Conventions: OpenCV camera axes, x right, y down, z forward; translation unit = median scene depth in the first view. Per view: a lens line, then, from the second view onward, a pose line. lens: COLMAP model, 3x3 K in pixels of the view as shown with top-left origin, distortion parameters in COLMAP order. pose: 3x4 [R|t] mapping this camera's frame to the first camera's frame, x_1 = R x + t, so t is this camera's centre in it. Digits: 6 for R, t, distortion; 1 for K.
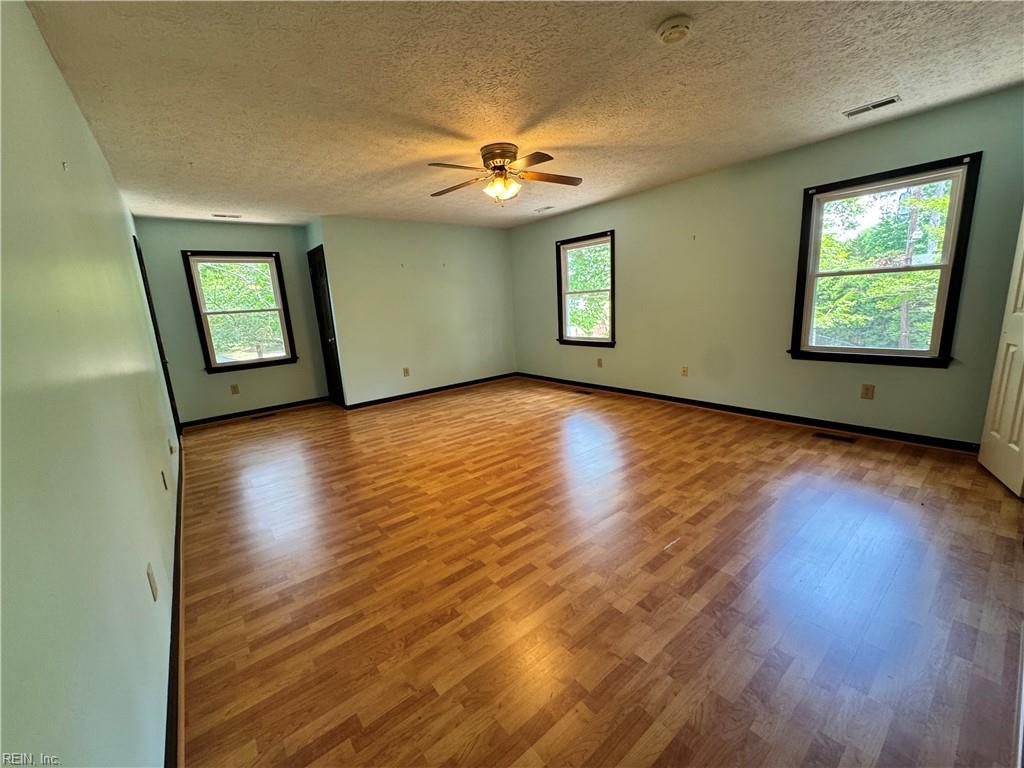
lens RADIAL K [[415.1, 0, 512.5], [0, 415.1, 388.1], [0, 0, 1]] dist [-0.001159, -0.000607]
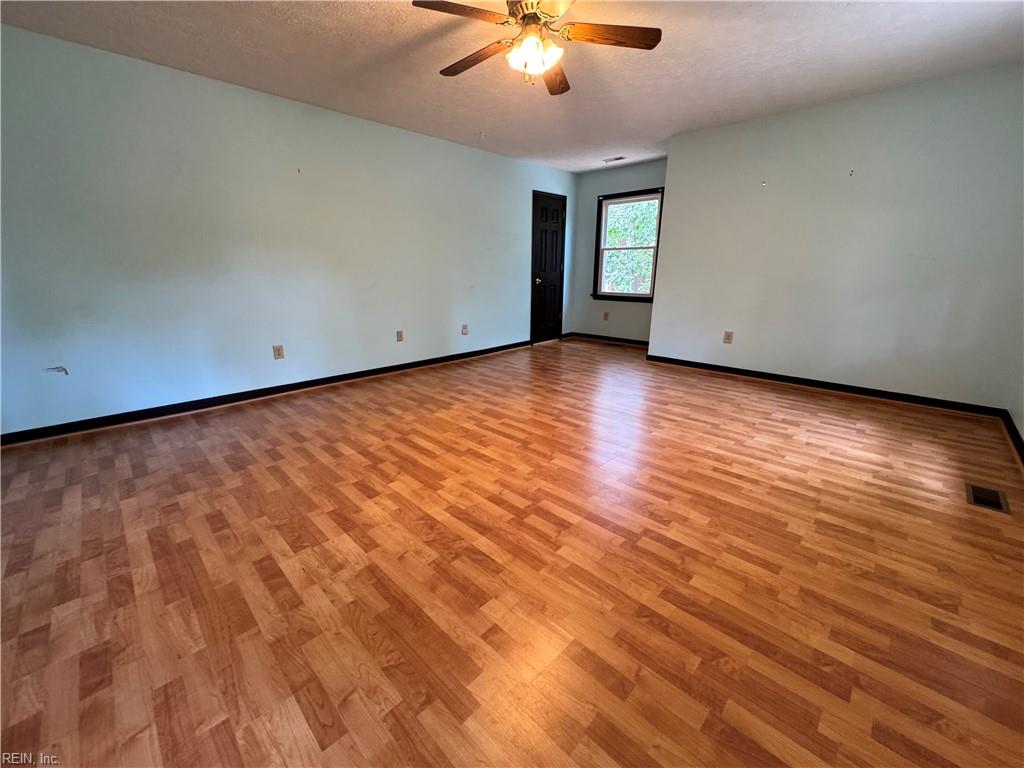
lens RADIAL K [[415.1, 0, 506.2], [0, 415.1, 379.0], [0, 0, 1]] dist [-0.001159, -0.000607]
pose [[0.103756, 0.311315, -0.944626, 0.727002], [-0.216952, 0.933965, 0.283972, -0.161335], [0.970652, 0.175475, 0.164445, 0.875221]]
